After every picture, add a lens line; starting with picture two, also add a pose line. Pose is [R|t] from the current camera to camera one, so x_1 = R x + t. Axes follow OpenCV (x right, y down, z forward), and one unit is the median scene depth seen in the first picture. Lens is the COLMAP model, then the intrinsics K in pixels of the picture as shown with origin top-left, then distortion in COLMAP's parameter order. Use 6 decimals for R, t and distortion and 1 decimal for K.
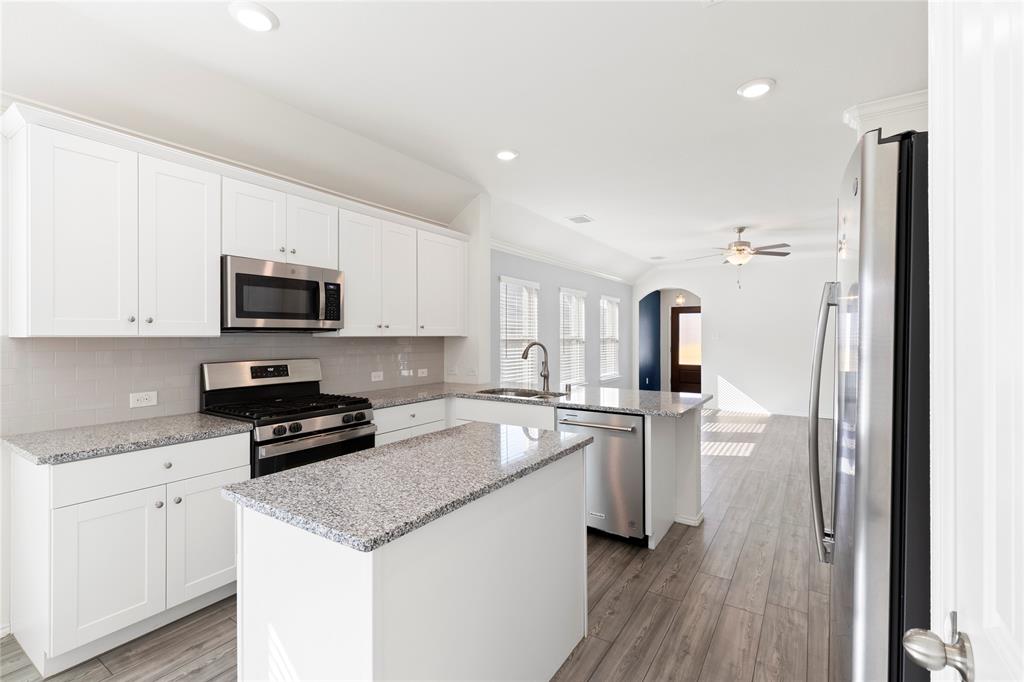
lens RADIAL K [[461.0, 0, 513.9], [0, 461.0, 337.3], [0, 0, 1]] dist [0.003692, 0.000006]
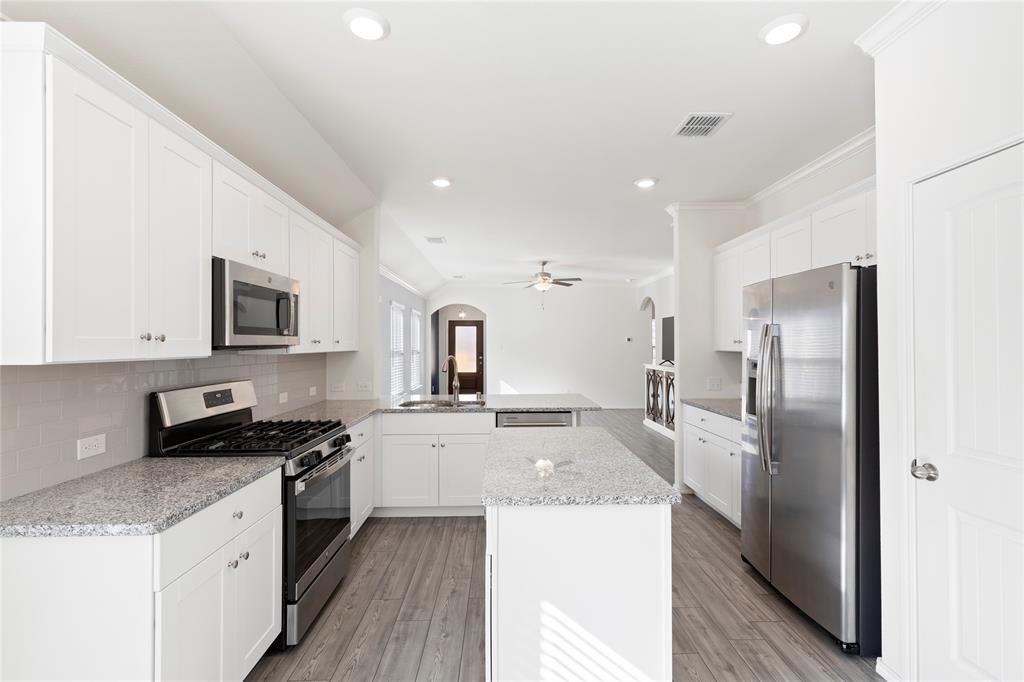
lens RADIAL K [[462.4, 0, 514.1], [0, 462.4, 341.7], [0, 0, 1]] dist [0.004341, -0.000178]
pose [[0.822810, 0.001424, 0.568315, -0.552130], [0.004666, 0.999946, -0.009261, -0.015559], [-0.568298, 0.010271, 0.822759, 0.024295]]
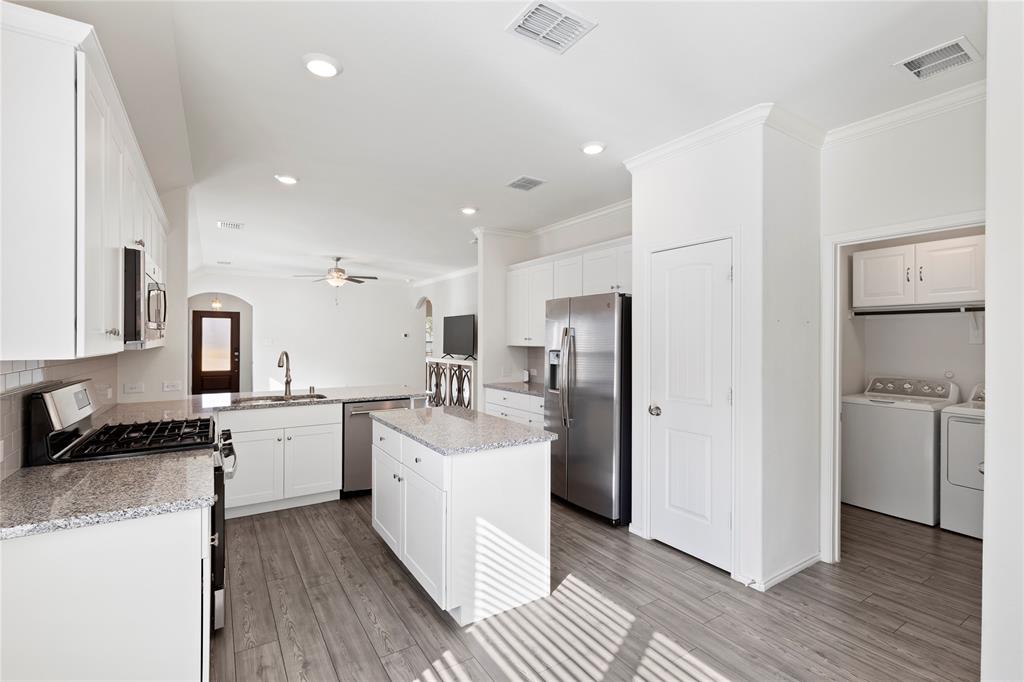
lens RADIAL K [[462.4, 0, 514.1], [0, 462.4, 341.7], [0, 0, 1]] dist [0.004341, -0.000178]
pose [[0.406822, -0.001769, 0.913506, -0.899765], [-0.000709, 0.999997, 0.002253, -0.018104], [-0.913507, -0.001564, 0.406820, 0.075838]]
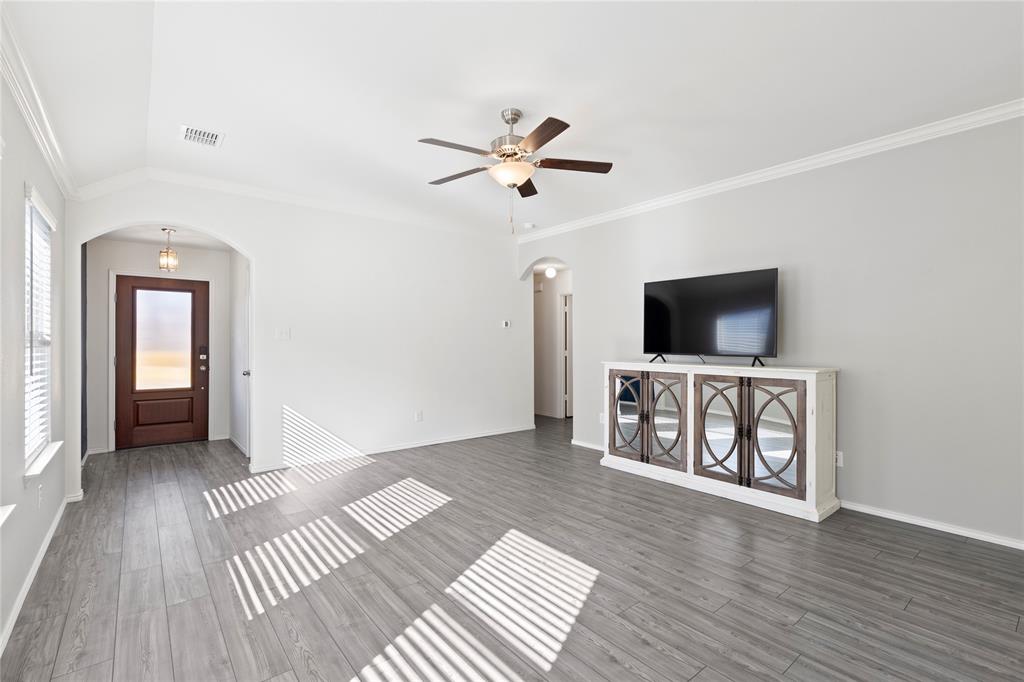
lens RADIAL K [[462.4, 0, 514.1], [0, 462.4, 341.7], [0, 0, 1]] dist [0.004341, -0.000178]
pose [[0.306502, -0.000626, 0.951870, 0.013873], [0.003799, 0.999993, -0.000566, 0.023982], [-0.951862, 0.003790, 0.306502, 1.607009]]
